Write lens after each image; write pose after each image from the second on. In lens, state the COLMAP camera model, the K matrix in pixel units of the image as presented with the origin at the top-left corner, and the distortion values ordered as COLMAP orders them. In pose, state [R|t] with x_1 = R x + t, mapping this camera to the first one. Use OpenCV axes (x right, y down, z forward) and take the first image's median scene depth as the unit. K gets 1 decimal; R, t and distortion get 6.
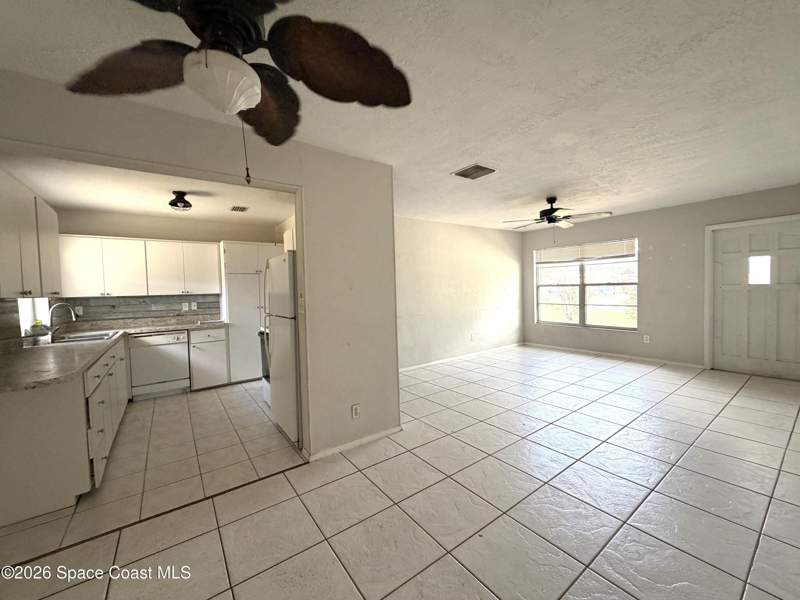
lens RADIAL K [[317.6, 0, 397.3], [0, 317.6, 298.9], [0, 0, 1]] dist [-0.001947, -0.000280]
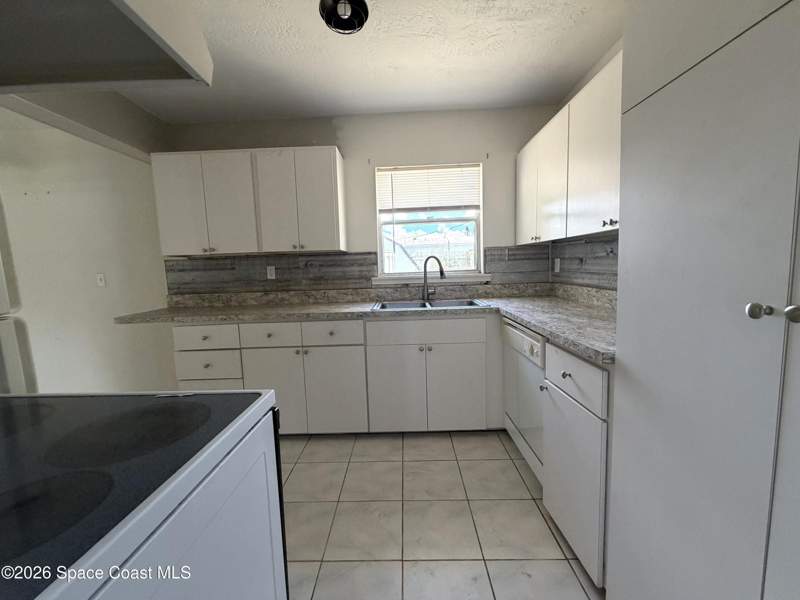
lens RADIAL K [[317.6, 0, 397.3], [0, 317.6, 298.9], [0, 0, 1]] dist [-0.001947, -0.000280]
pose [[-0.593636, 0.132870, -0.793689, -0.291877], [0.025046, 0.988848, 0.146807, 0.002180], [0.804344, 0.067271, -0.590344, 1.054048]]
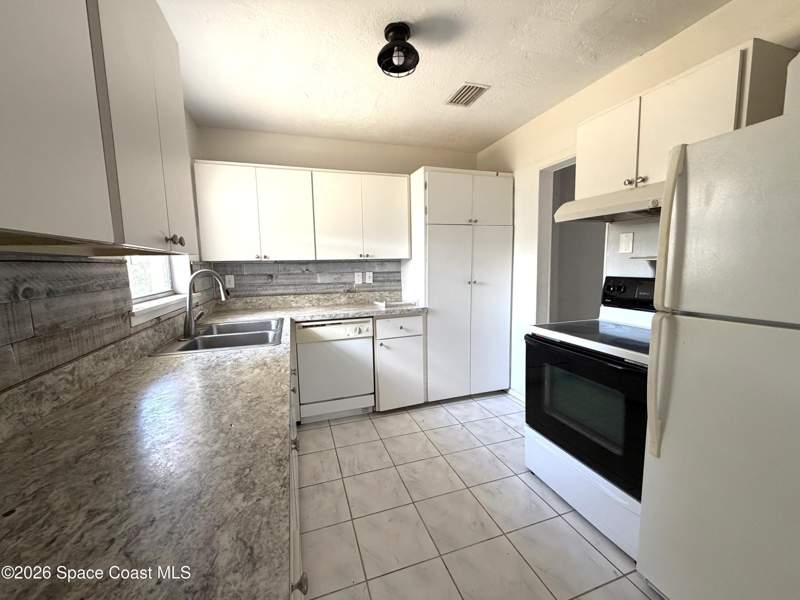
lens RADIAL K [[317.6, 0, 397.3], [0, 317.6, 298.9], [0, 0, 1]] dist [-0.001947, -0.000280]
pose [[0.954577, 0.041884, -0.295006, -0.432379], [-0.016074, 0.995868, 0.089379, 0.007136], [0.297530, -0.080577, 0.951306, 0.429540]]
